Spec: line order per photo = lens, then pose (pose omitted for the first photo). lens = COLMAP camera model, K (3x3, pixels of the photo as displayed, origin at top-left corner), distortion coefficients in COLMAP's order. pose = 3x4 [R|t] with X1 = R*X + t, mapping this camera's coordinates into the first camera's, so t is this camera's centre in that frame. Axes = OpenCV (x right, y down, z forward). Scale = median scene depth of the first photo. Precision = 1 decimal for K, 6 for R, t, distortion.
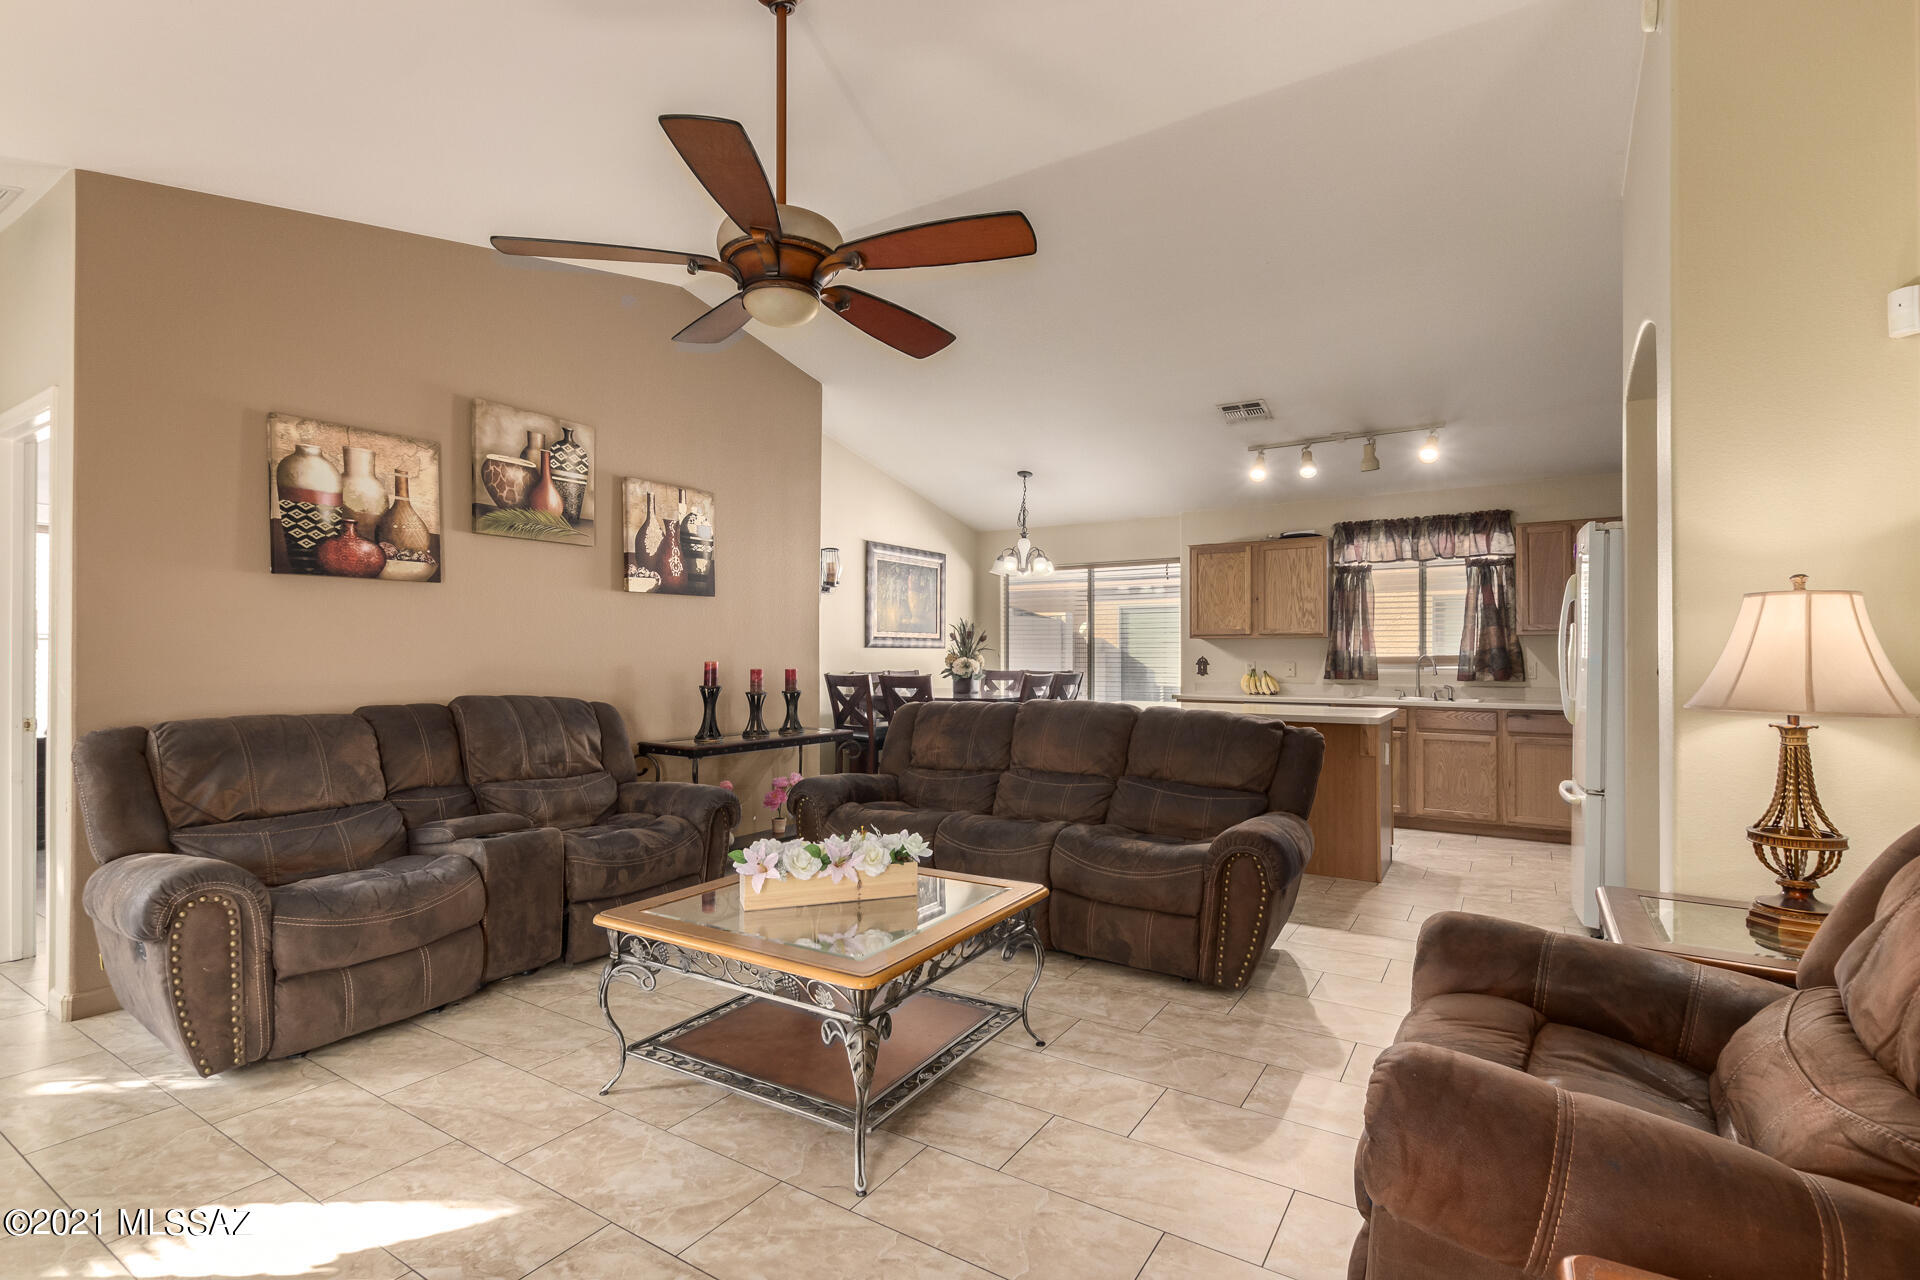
lens RADIAL K [[877.4, 0, 968.4], [0, 877.4, 646.6], [0, 0, 1]] dist [0.002220, -0.002136]
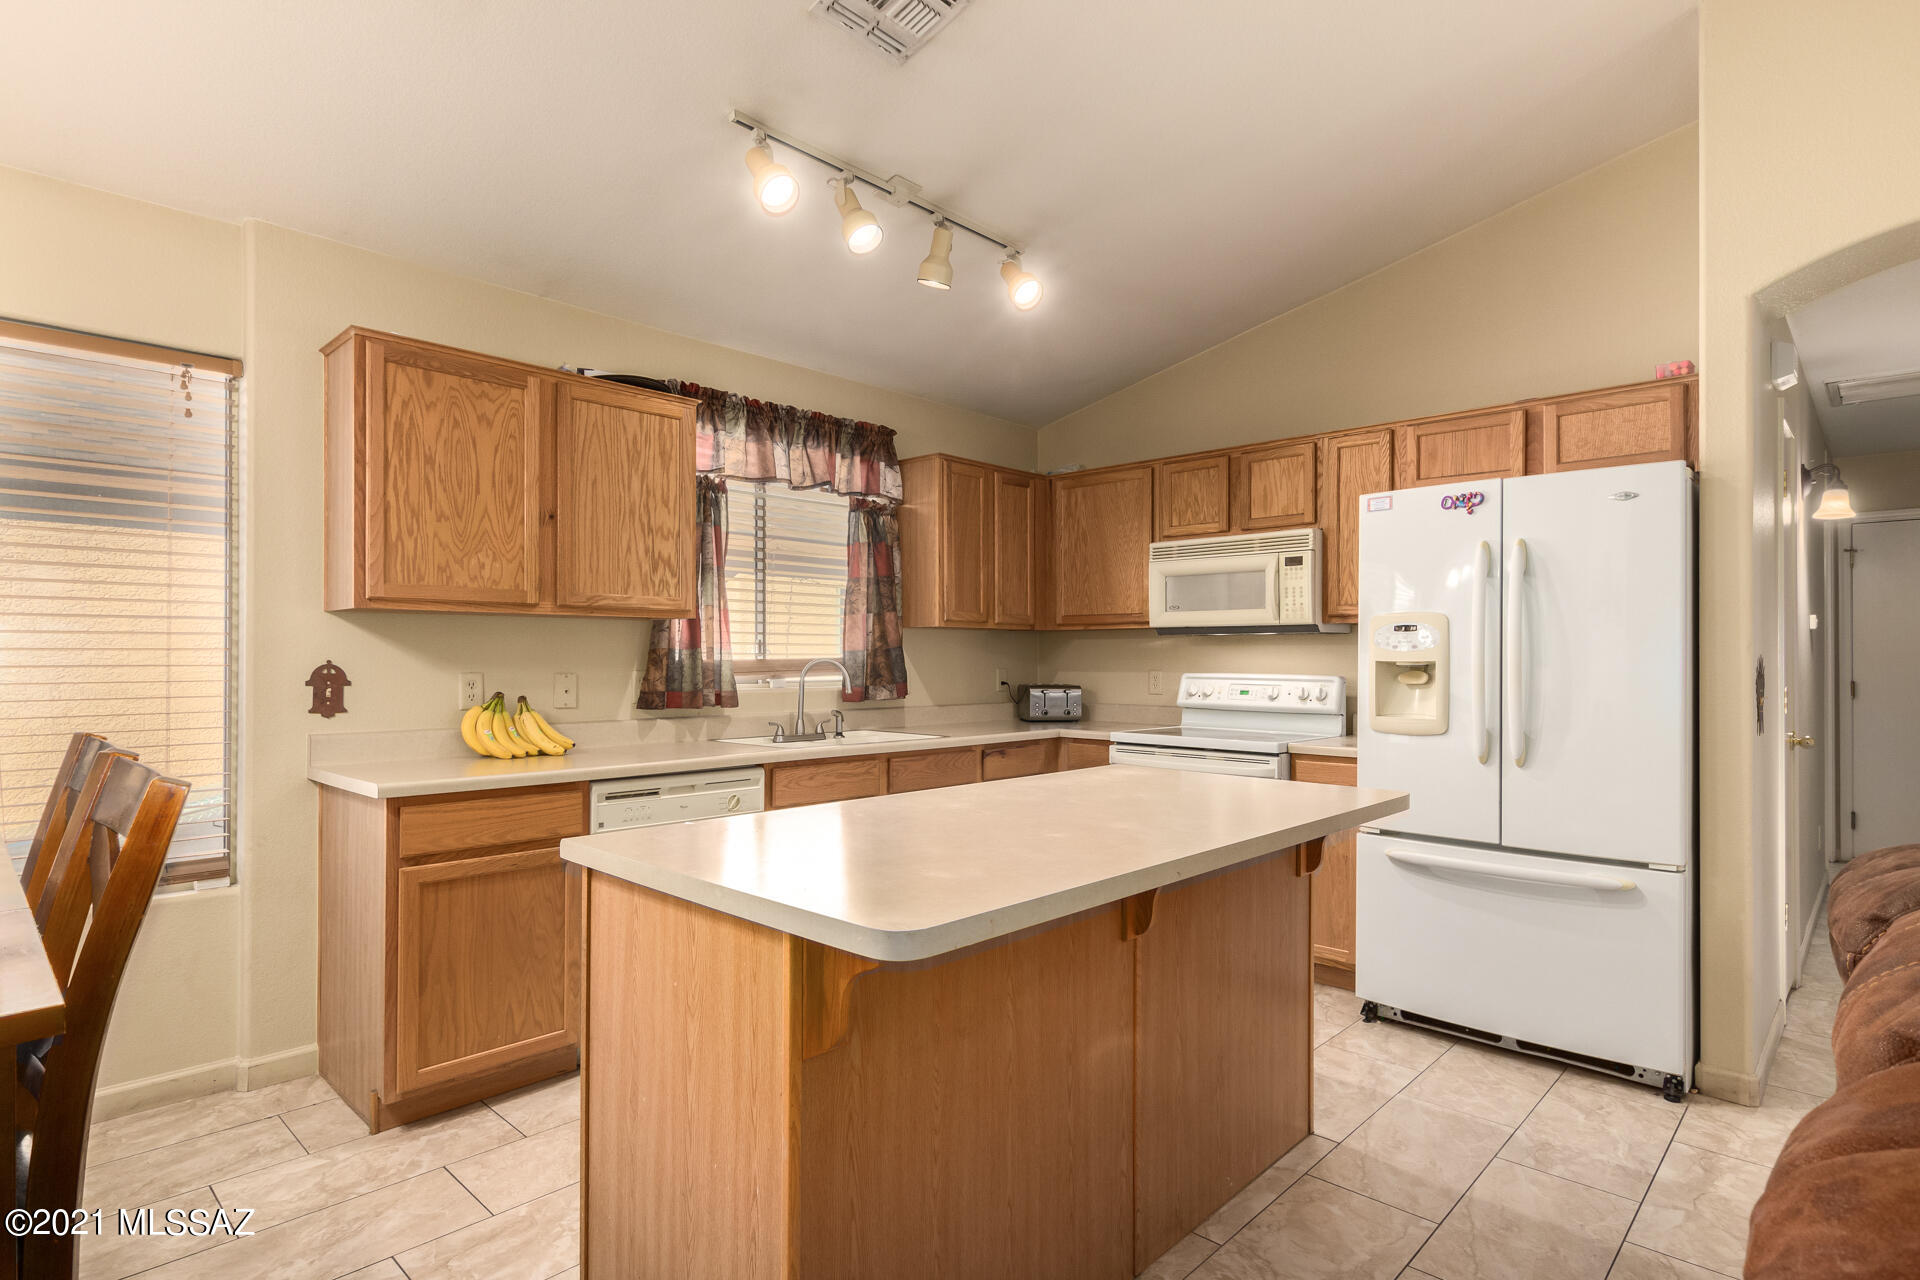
lens RADIAL K [[966.2, 0, 959.8], [0, 966.2, 650.0], [0, 0, 1]] dist [-0.000406, 0.001582]
pose [[0.202852, 0.003628, 0.979203, -0.067616], [-0.012512, 0.999921, -0.001113, 0.004793], [-0.979129, -0.012026, 0.202882, 0.834029]]
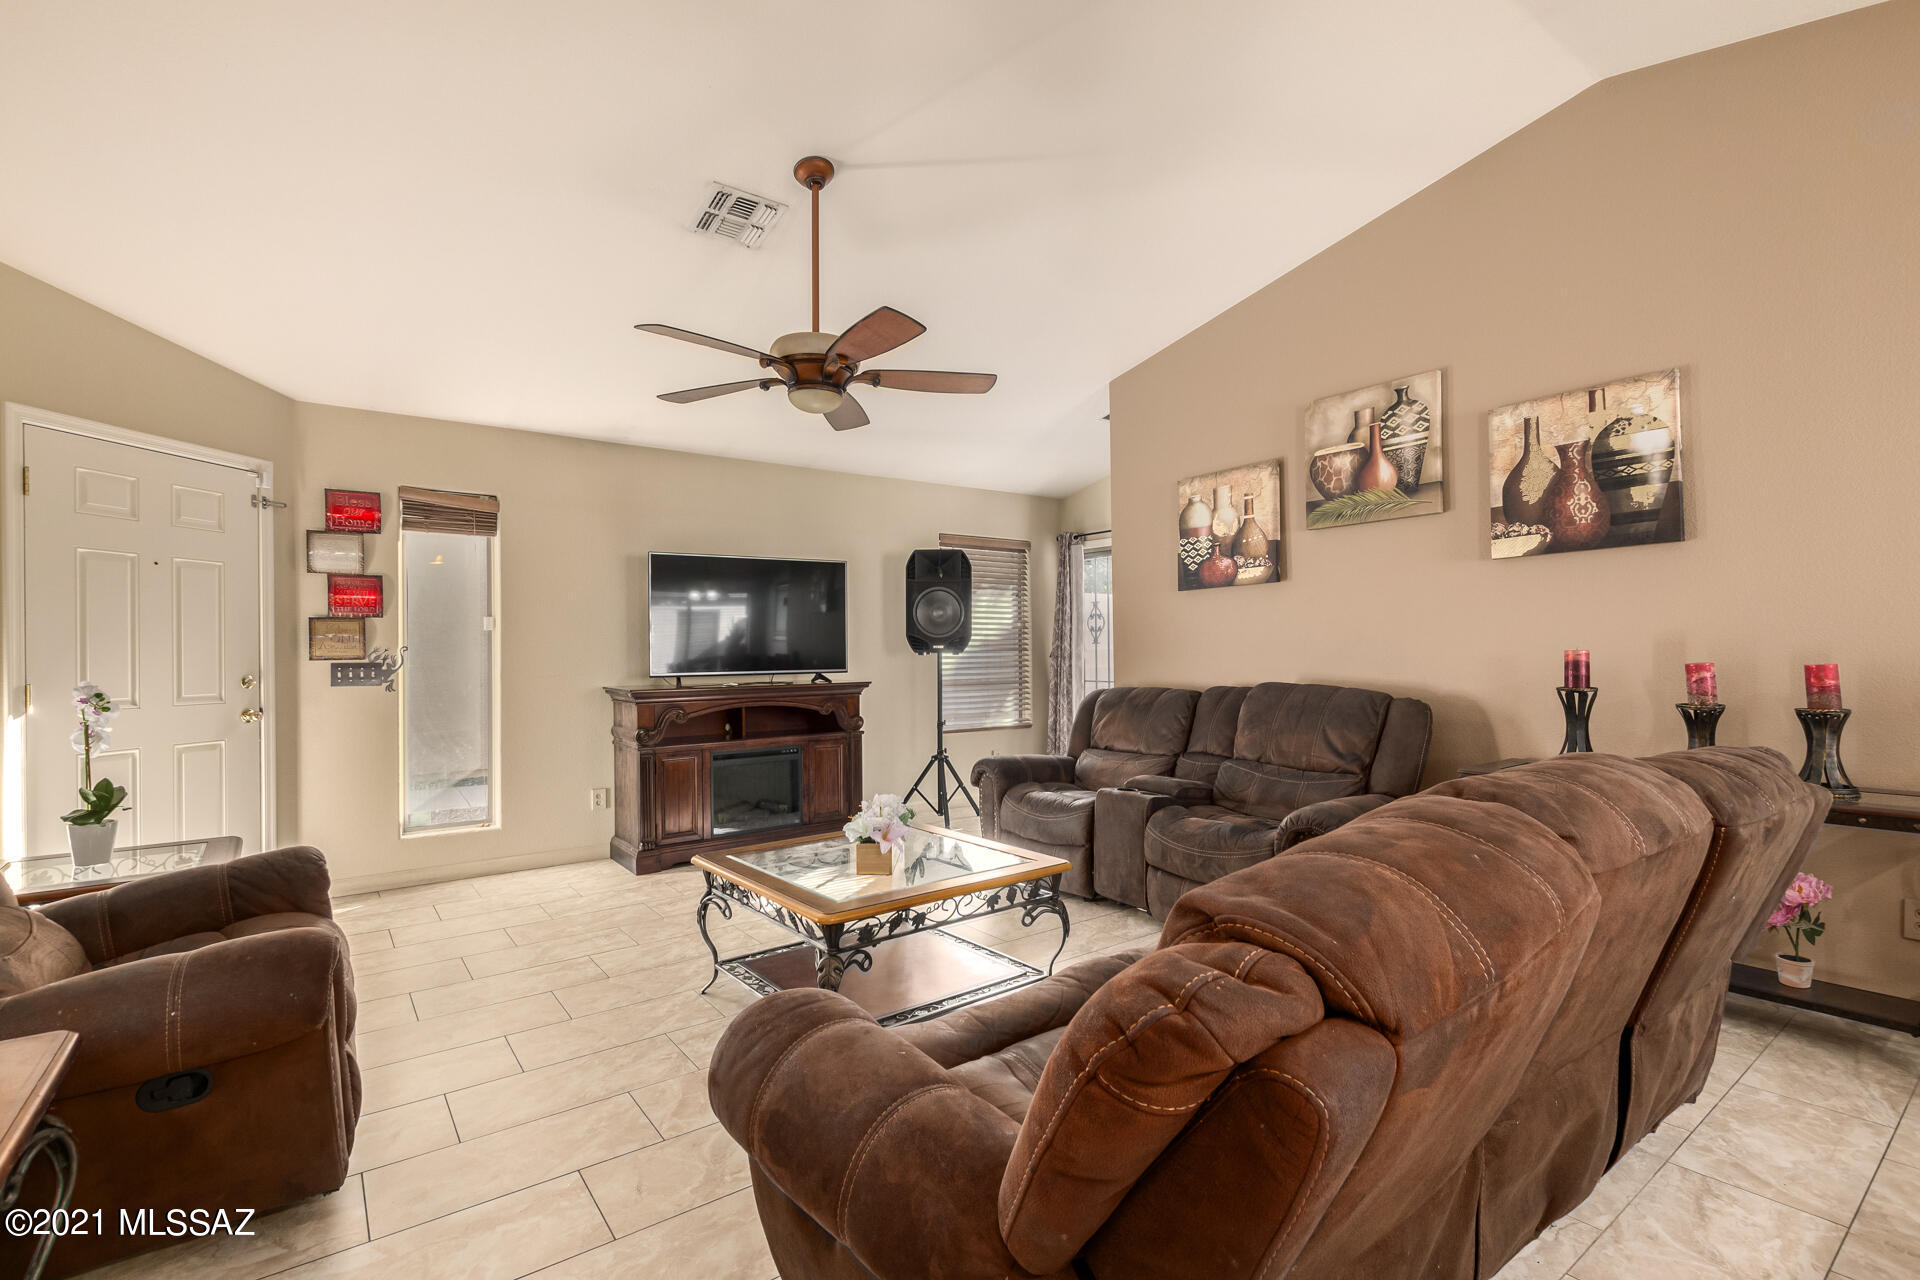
lens RADIAL K [[877.4, 0, 958.3], [0, 877.4, 647.0], [0, 0, 1]] dist [0.002220, -0.002136]
pose [[-0.357435, -0.010040, -0.933884, 0.375063], [0.014791, 0.999756, -0.016409, 0.014803], [0.933821, -0.019679, -0.357200, 0.636796]]
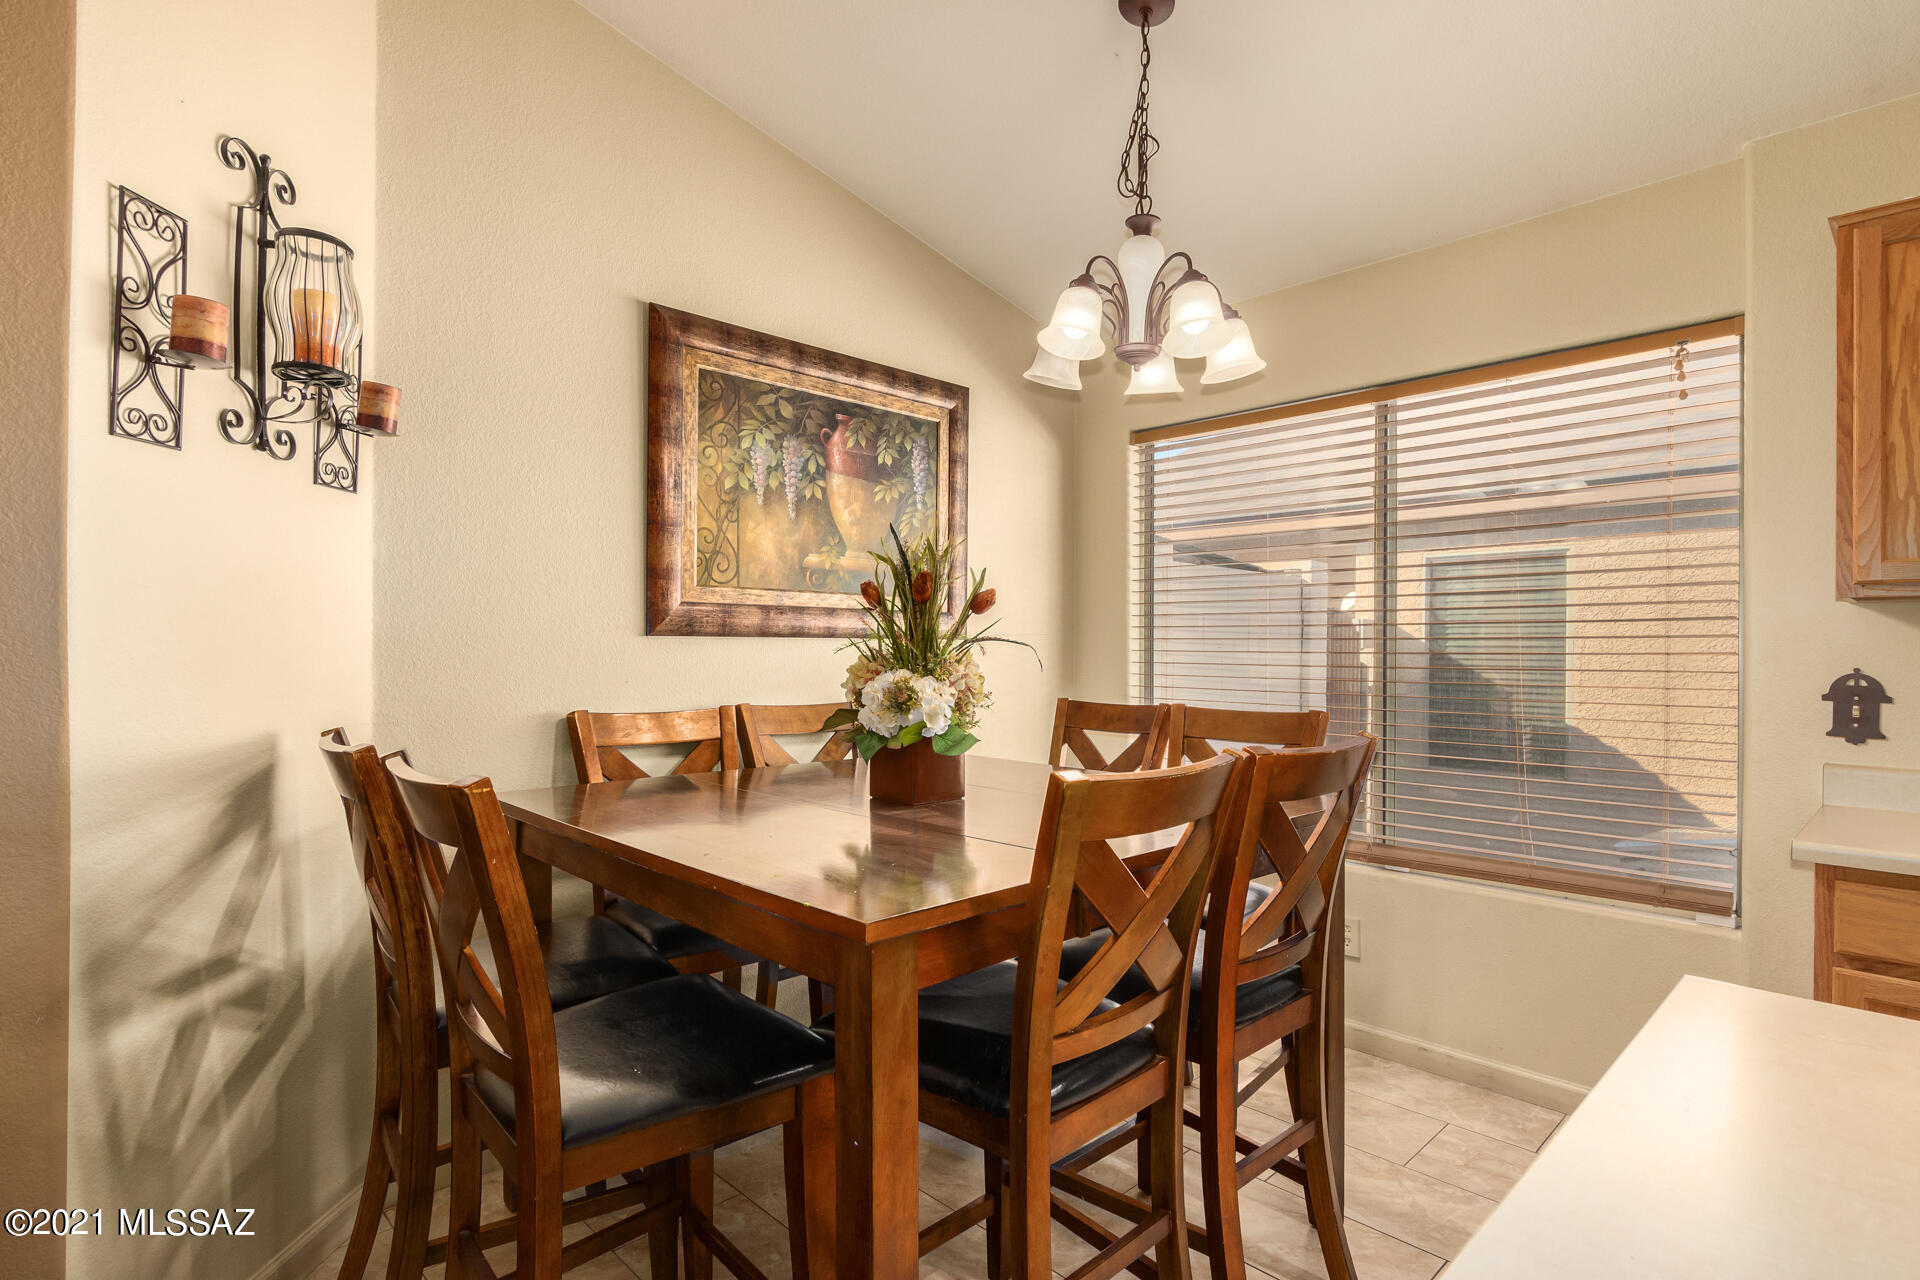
lens RADIAL K [[966.2, 0, 968.3], [0, 966.2, 645.4], [0, 0, 1]] dist [-0.000406, 0.001582]
pose [[0.971671, 0.002247, -0.236326, 0.096807], [-0.001359, 0.999991, 0.003923, 0.003789], [0.236333, -0.003491, 0.971666, 0.809666]]
